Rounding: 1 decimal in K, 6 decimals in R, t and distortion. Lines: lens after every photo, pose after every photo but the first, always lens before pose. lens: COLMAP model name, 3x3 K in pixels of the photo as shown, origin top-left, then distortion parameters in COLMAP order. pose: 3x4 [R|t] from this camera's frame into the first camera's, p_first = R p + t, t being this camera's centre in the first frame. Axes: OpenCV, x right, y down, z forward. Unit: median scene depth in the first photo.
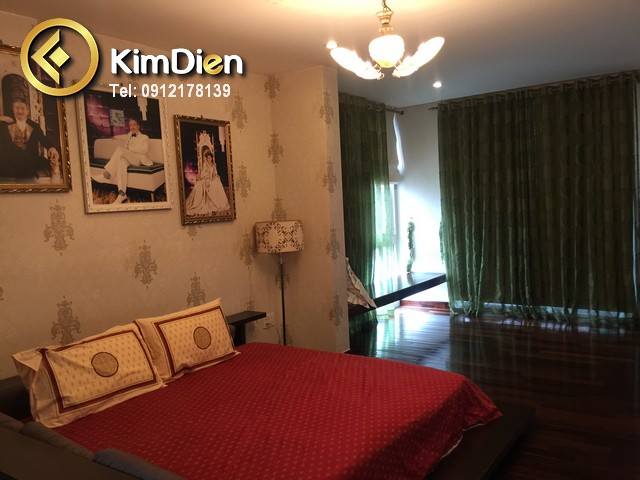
lens RADIAL K [[550.2, 0, 319.8], [0, 550.2, 238.1], [0, 0, 1]] dist [0.059763, -0.079702]
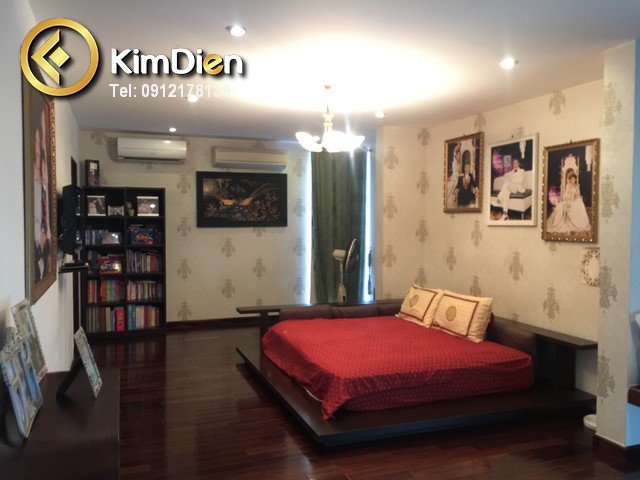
lens RADIAL K [[550.2, 0, 319.6], [0, 550.2, 240.9], [0, 0, 1]] dist [0.059763, -0.079702]
pose [[-0.575998, 0.082745, -0.813253, 1.044133], [-0.024367, 0.992684, 0.118259, -0.159778], [0.817088, 0.087934, -0.569768, 1.361146]]
